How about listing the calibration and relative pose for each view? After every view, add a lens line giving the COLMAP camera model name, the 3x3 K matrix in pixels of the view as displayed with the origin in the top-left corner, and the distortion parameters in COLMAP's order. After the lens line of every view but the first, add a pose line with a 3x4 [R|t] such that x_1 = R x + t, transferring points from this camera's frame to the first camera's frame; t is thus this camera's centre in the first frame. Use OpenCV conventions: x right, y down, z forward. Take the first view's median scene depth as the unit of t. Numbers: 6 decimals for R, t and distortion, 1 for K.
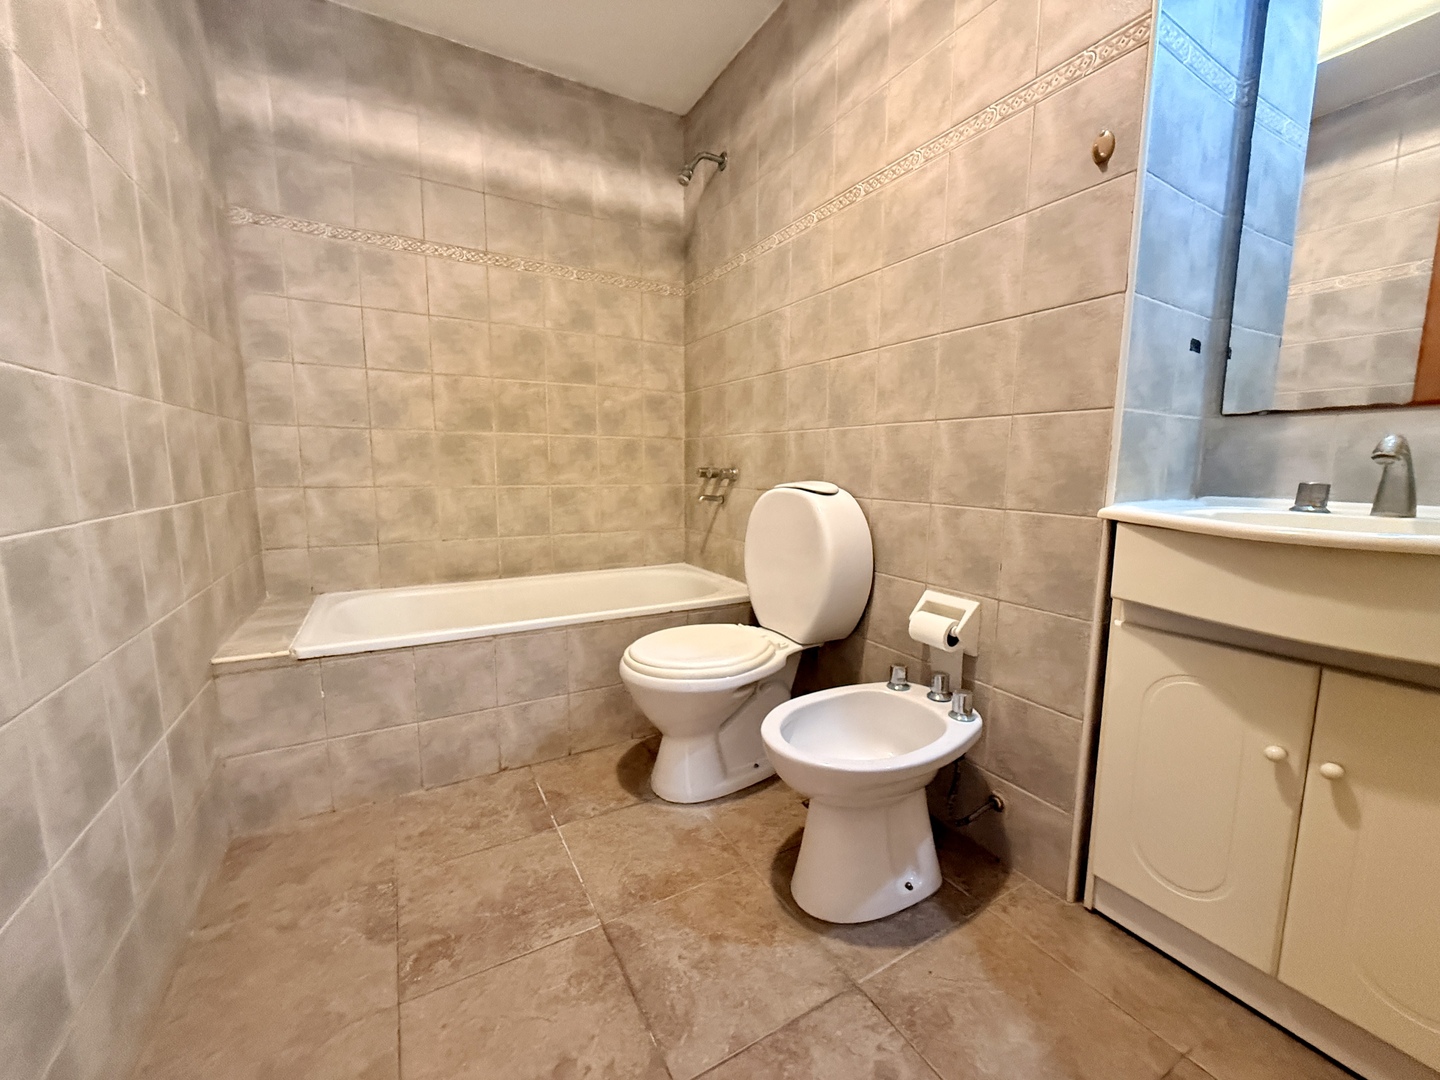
lens RADIAL K [[574.9, 0, 727.6], [0, 574.9, 539.4], [0, 0, 1]] dist [-0.000959, 0.000440]
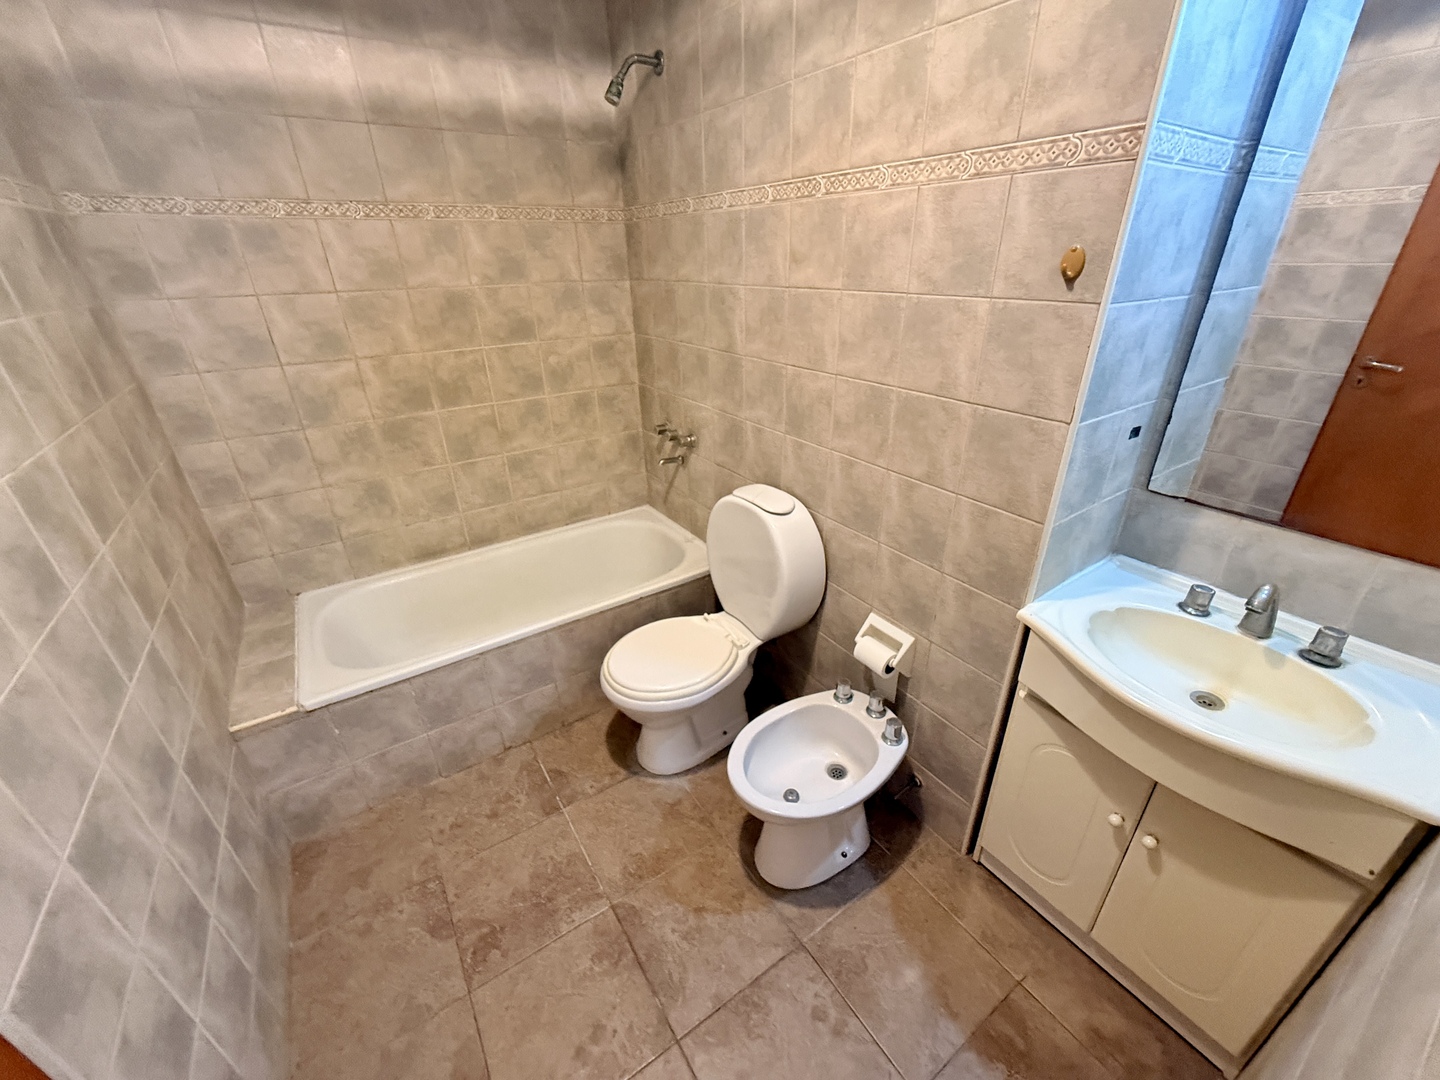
lens RADIAL K [[574.9, 0, 727.1], [0, 574.9, 537.2], [0, 0, 1]] dist [-0.000959, 0.000440]
pose [[0.997282, -0.053200, 0.050972, 0.018508], [0.033946, 0.945798, 0.322976, -0.436939], [-0.065391, -0.320368, 0.945034, 0.011587]]
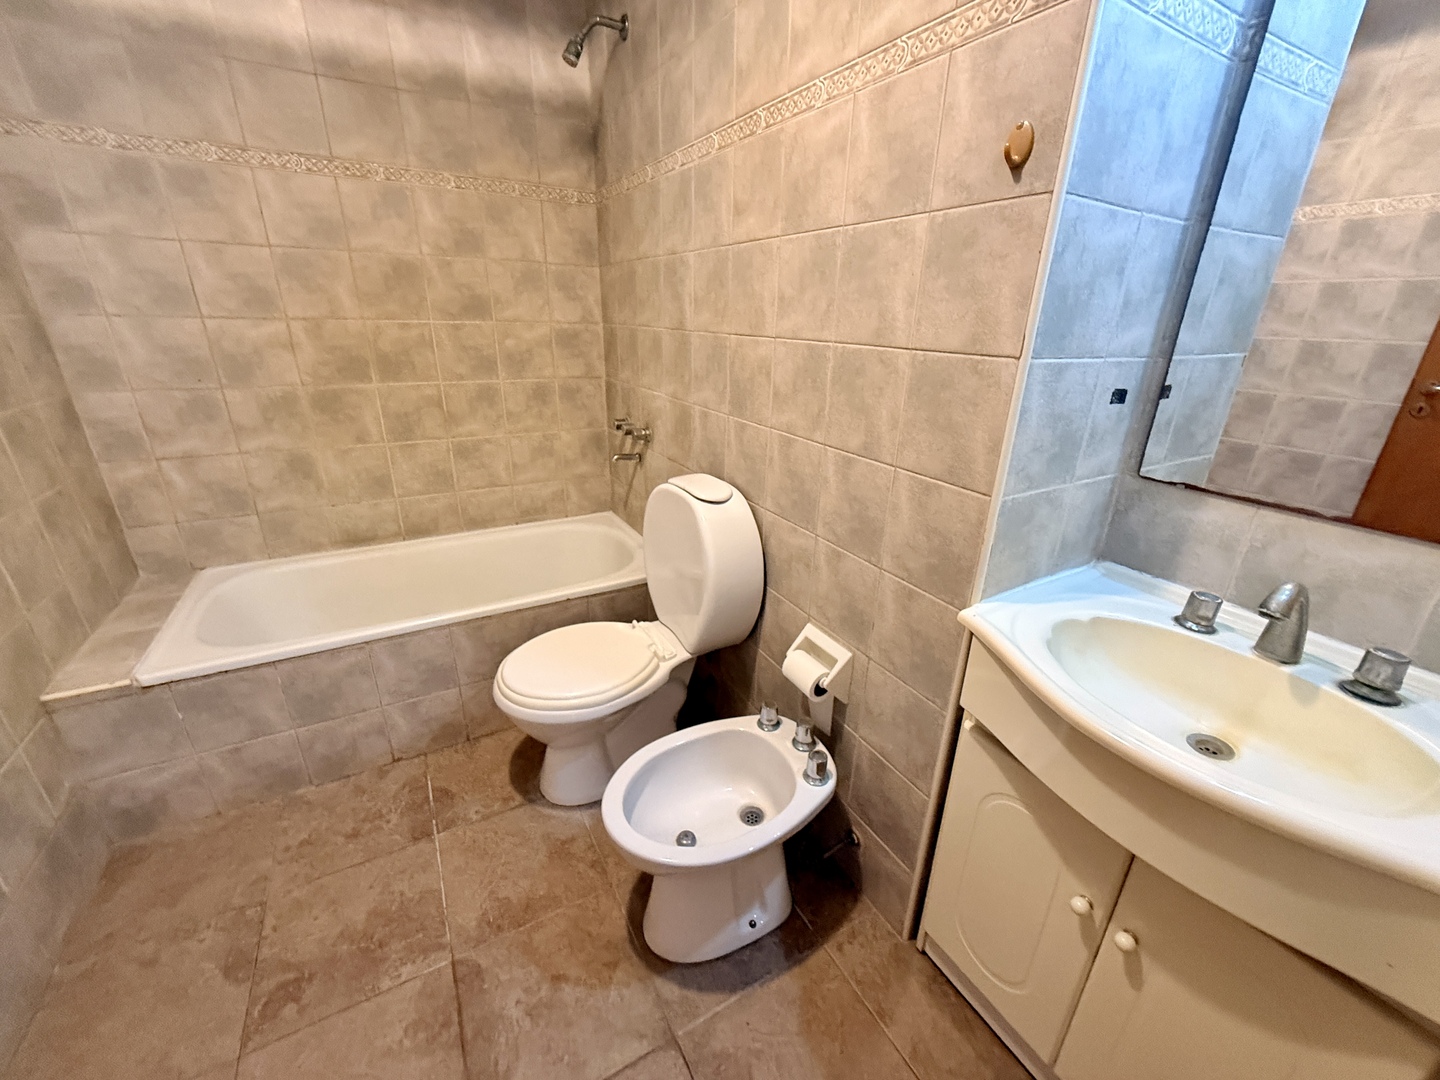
lens RADIAL K [[574.9, 0, 728.0], [0, 574.9, 538.1], [0, 0, 1]] dist [-0.000959, 0.000440]
pose [[0.999855, 0.016843, 0.002531, 0.219672], [-0.016960, 0.970949, 0.238683, -0.276249], [0.001563, -0.238692, 0.971094, 0.133342]]
